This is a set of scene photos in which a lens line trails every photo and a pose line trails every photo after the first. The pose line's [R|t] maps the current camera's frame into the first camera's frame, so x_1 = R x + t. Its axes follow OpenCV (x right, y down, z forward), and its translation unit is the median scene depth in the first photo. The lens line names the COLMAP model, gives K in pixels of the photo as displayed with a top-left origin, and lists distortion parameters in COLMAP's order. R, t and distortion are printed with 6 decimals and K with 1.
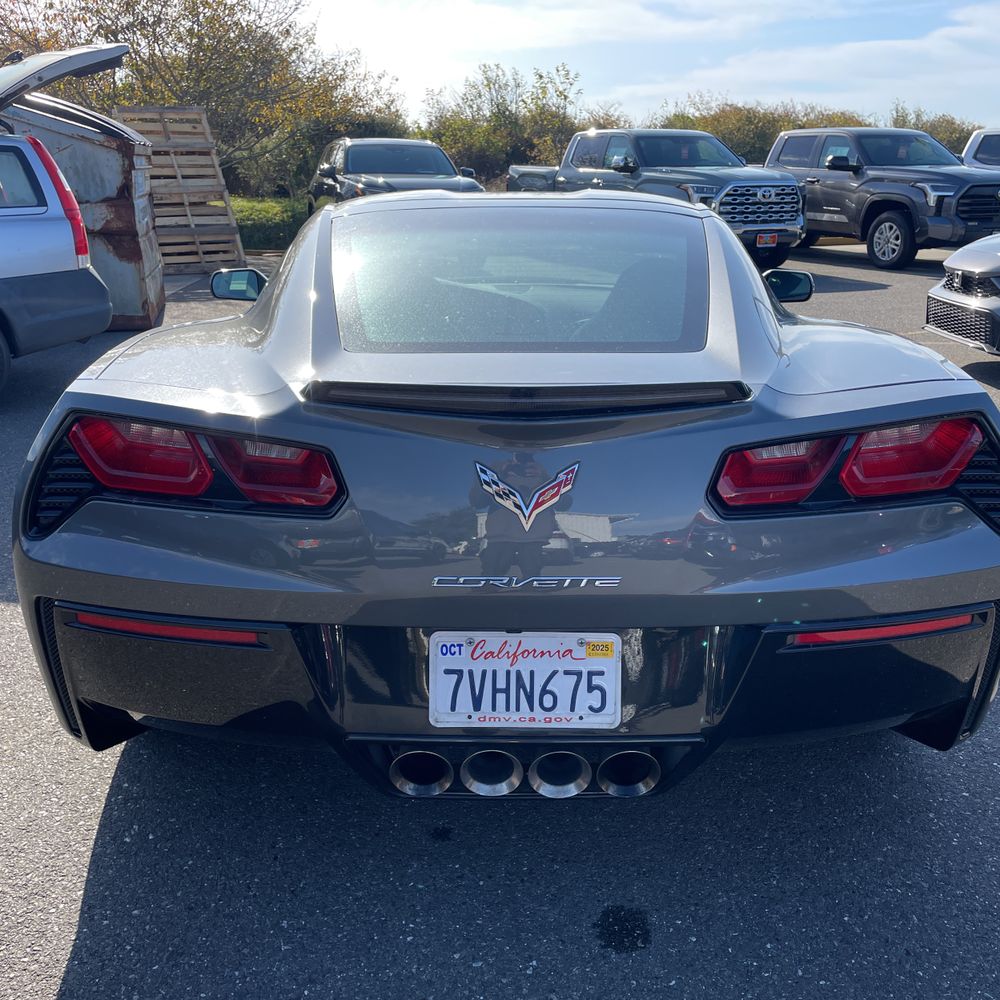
lens RADIAL K [[1025.5, 0, 498.6], [0, 1025.5, 504.9], [0, 0, 1]] dist [0.025263, 0.000000]
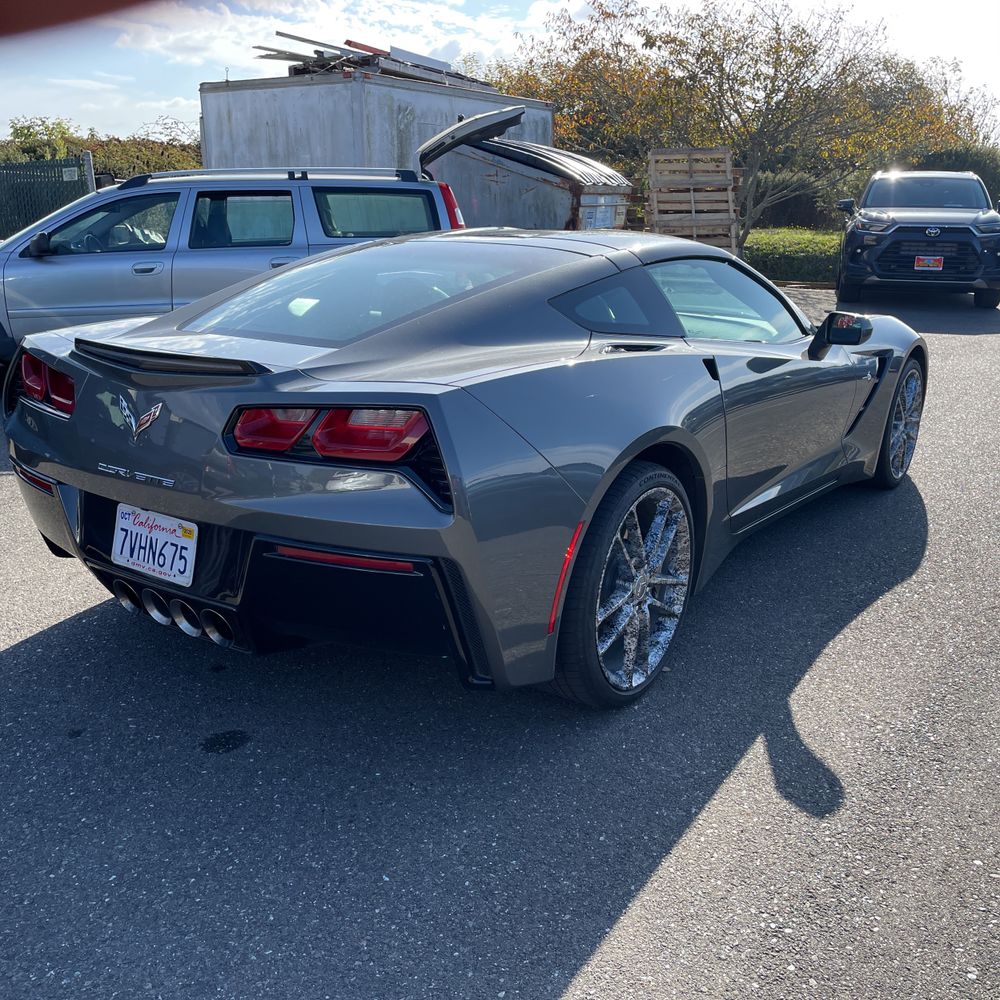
lens RADIAL K [[1025.5, 0, 501.1], [0, 1025.5, 513.5], [0, 0, 1]] dist [0.025263, 0.000000]
pose [[0.819872, 0.166133, -0.547914, 0.369270], [-0.177756, 0.983547, 0.032236, -0.004545], [0.544254, 0.070965, 0.835913, -0.001291]]
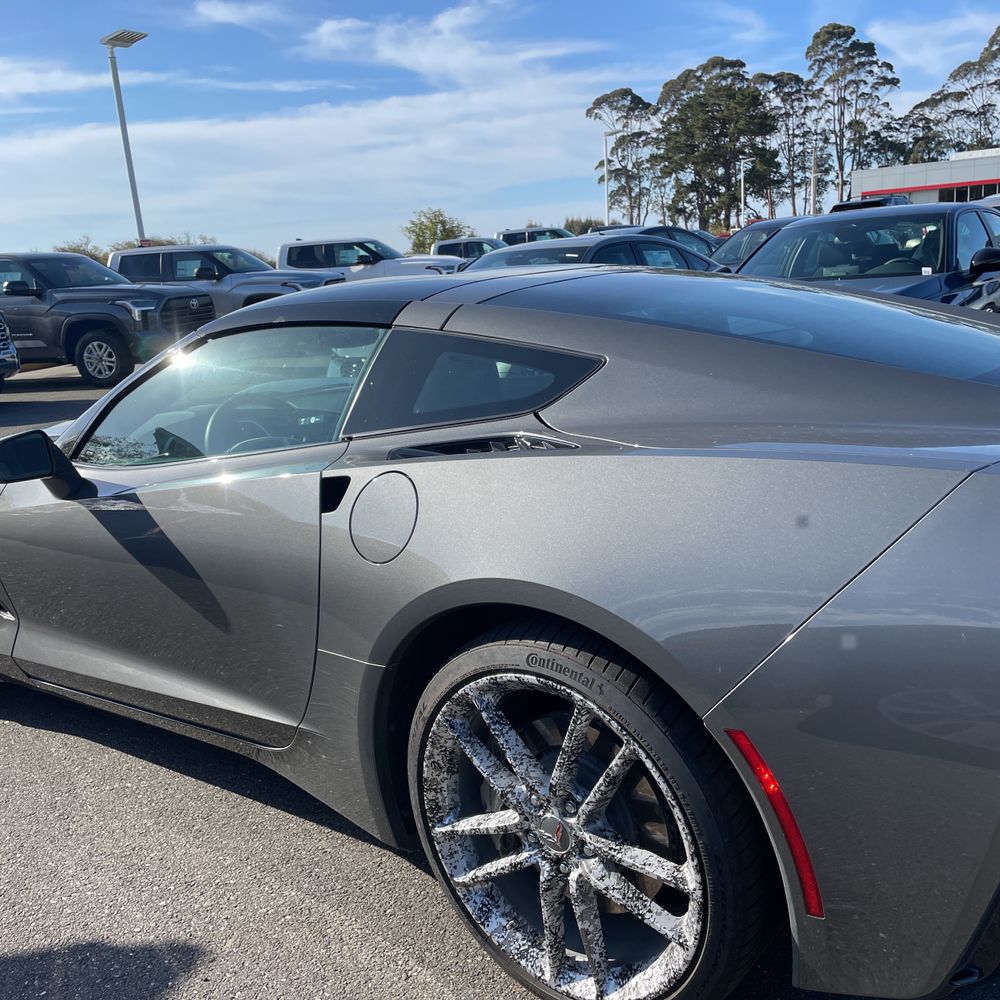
lens RADIAL K [[1025.5, 0, 504.4], [0, 1025.5, 493.7], [0, 0, 1]] dist [0.025263, 0.000000]
pose [[0.621106, -0.220199, 0.752157, -0.356775], [0.315087, 0.948899, 0.017609, -0.068919], [-0.717599, 0.226058, 0.658749, 0.237212]]
